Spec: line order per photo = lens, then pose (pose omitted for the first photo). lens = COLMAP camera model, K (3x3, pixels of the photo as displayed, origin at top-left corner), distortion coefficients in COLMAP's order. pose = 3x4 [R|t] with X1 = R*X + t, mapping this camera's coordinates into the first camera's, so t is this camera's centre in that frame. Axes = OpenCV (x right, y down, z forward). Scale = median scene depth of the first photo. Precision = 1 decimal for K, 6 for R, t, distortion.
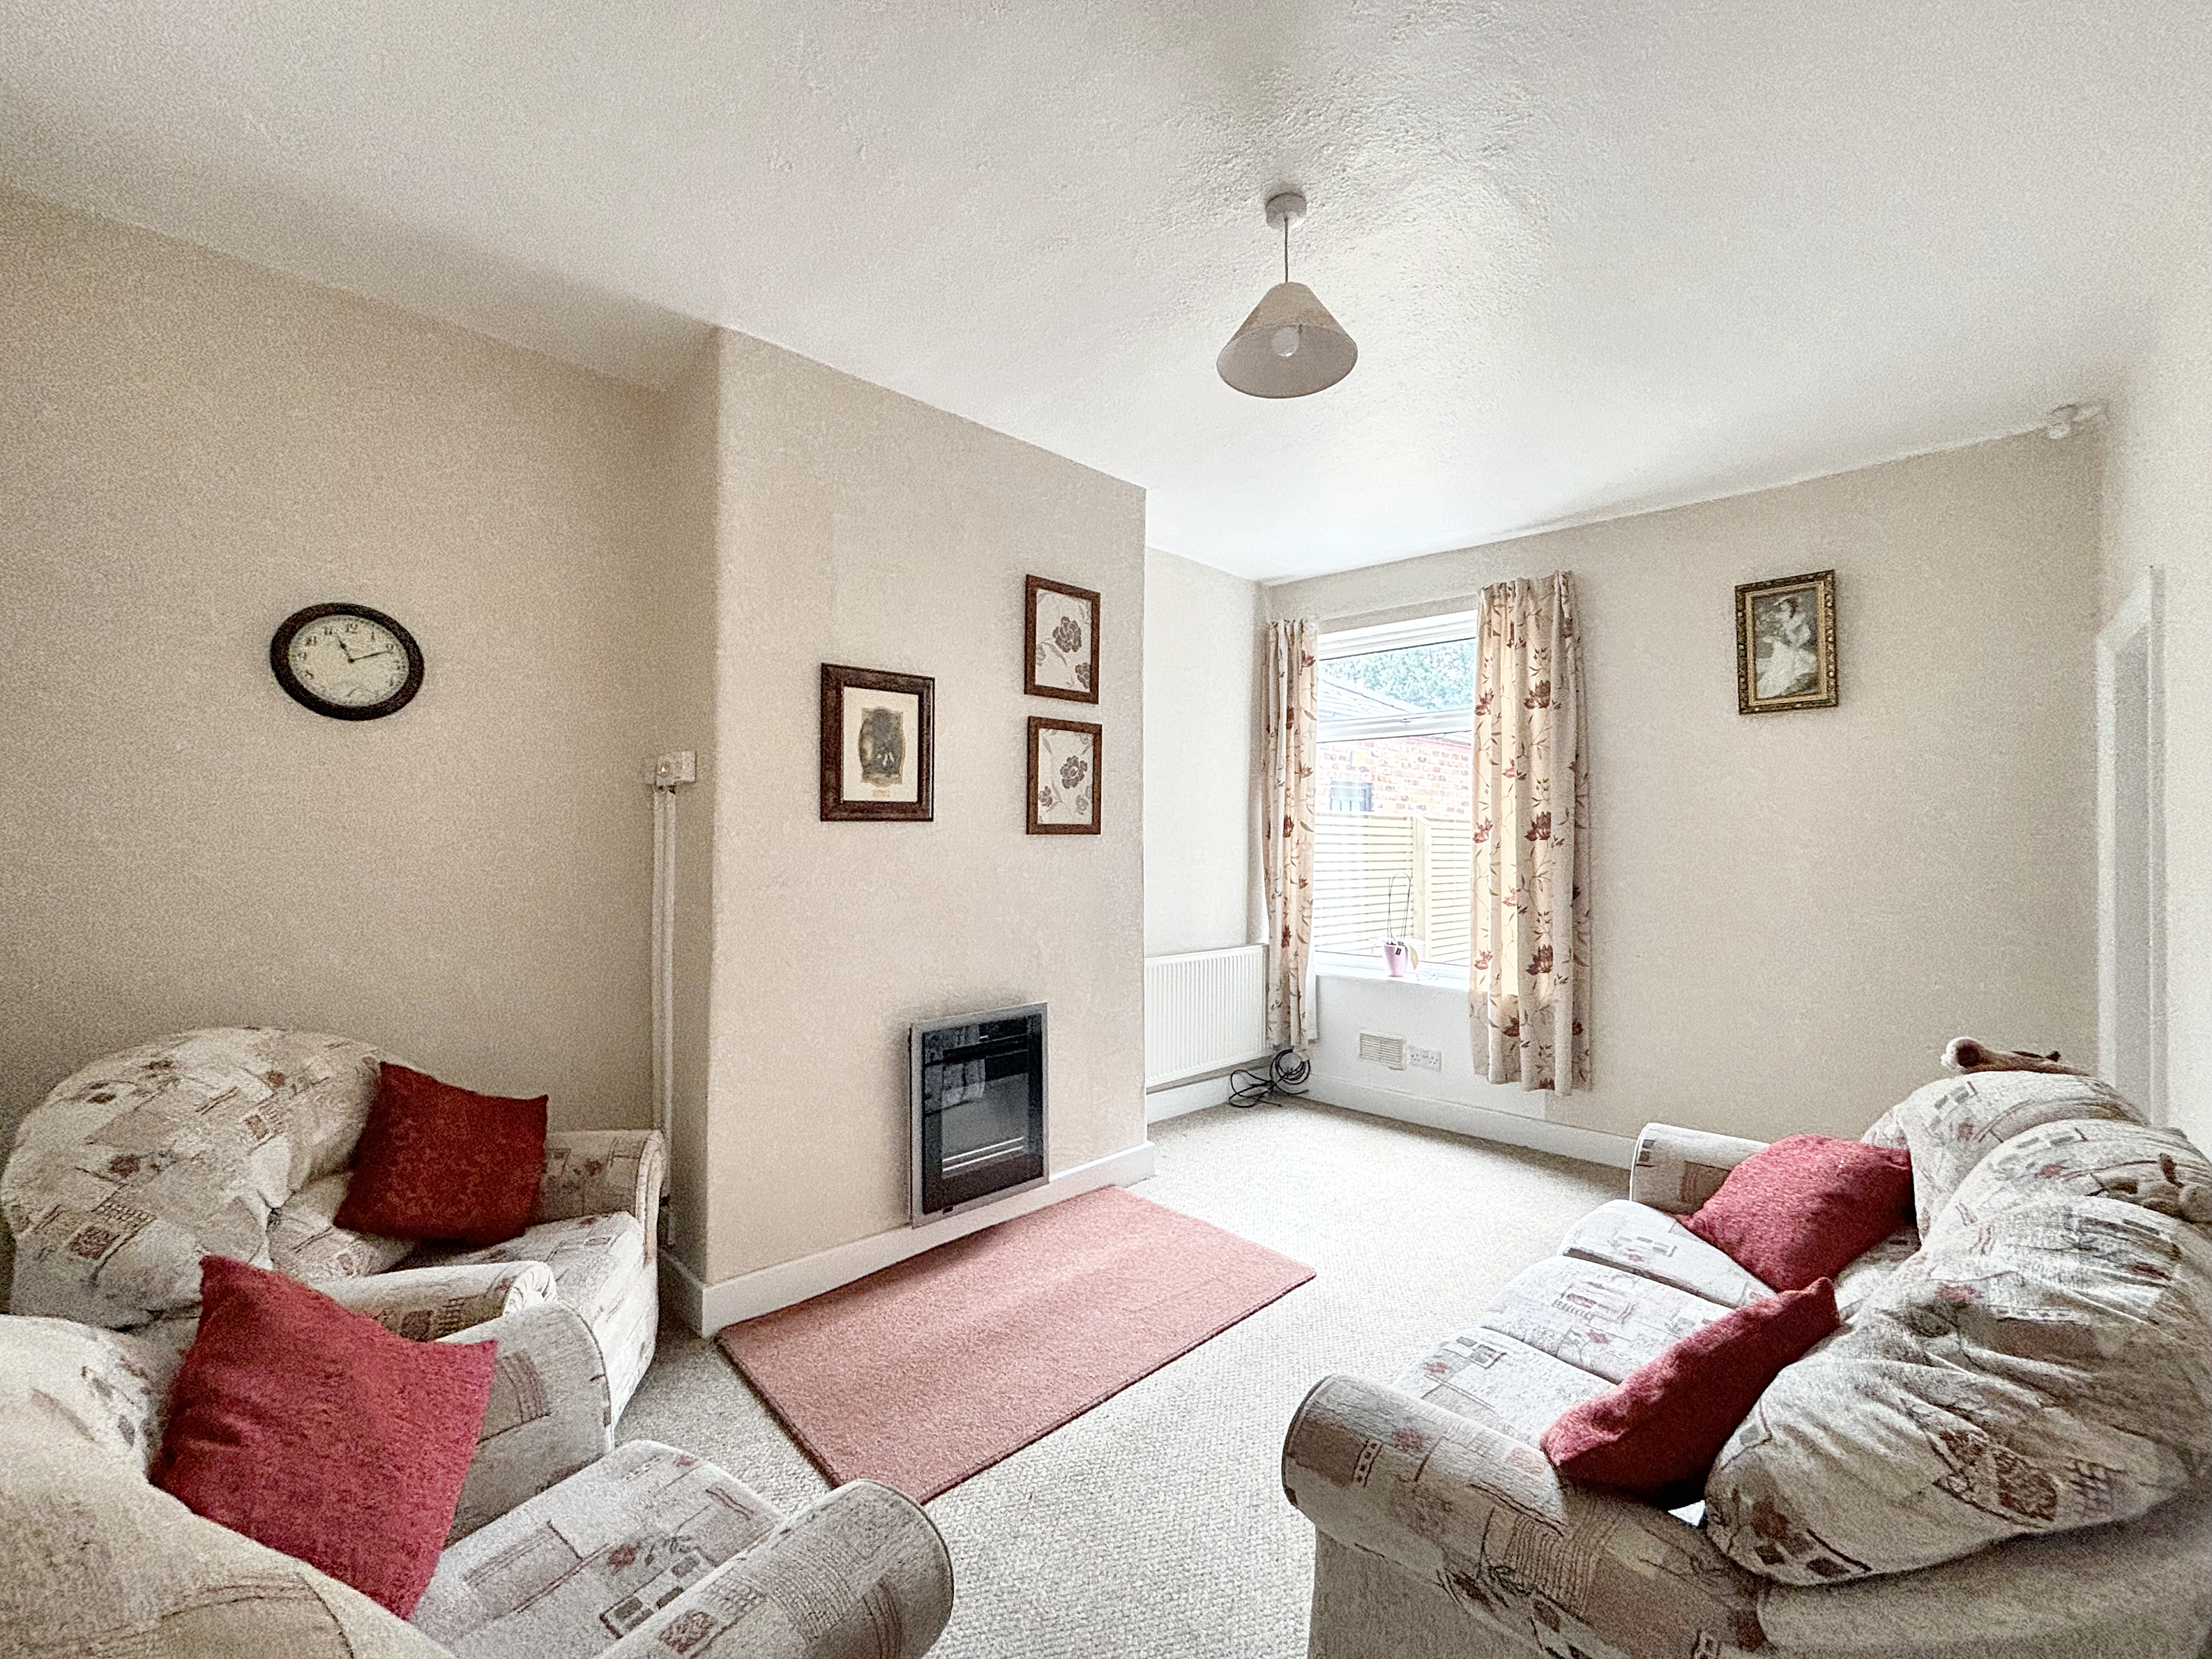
lens RADIAL K [[881.1, 0, 1098.3], [0, 881.1, 824.1], [0, 0, 1]] dist [-0.000439, 0.000301]
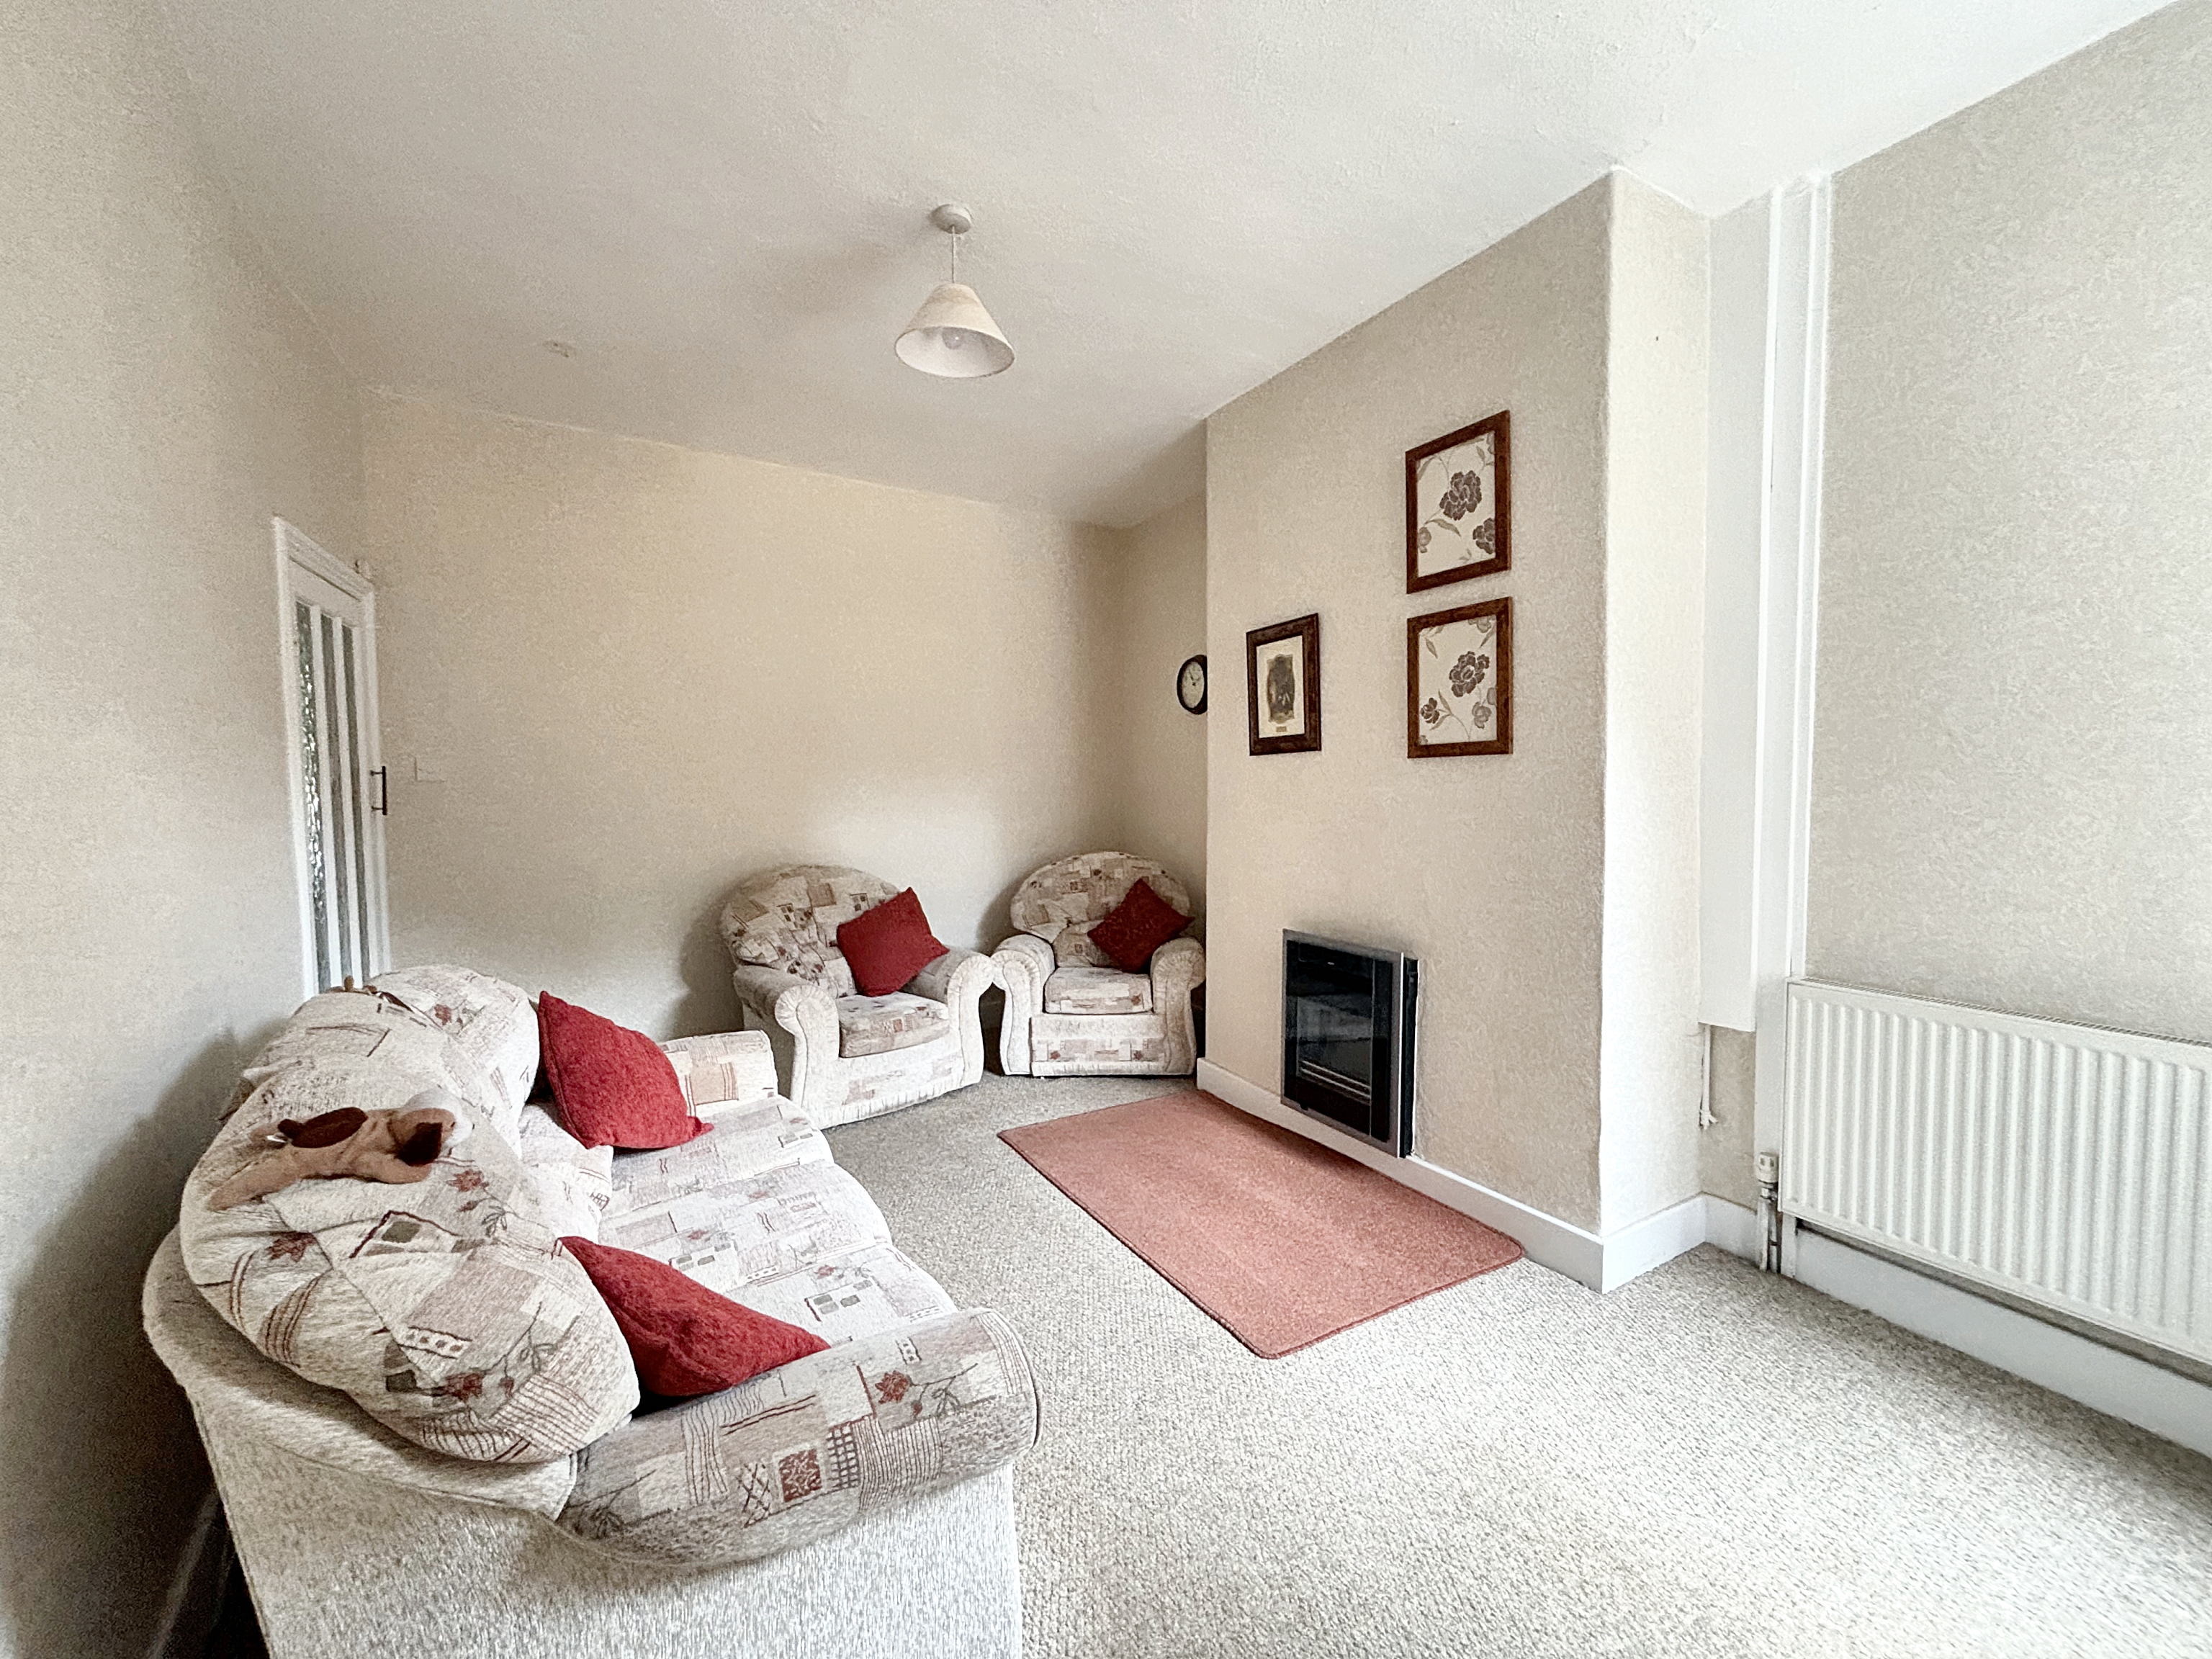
lens RADIAL K [[881.1, 0, 1098.3], [0, 881.1, 824.1], [0, 0, 1]] dist [-0.000439, 0.000301]
pose [[-0.235667, 0.039560, -0.971028, 0.819307], [0.023544, 0.999110, 0.034990, 0.038458], [0.971549, -0.014615, -0.236388, 0.893788]]
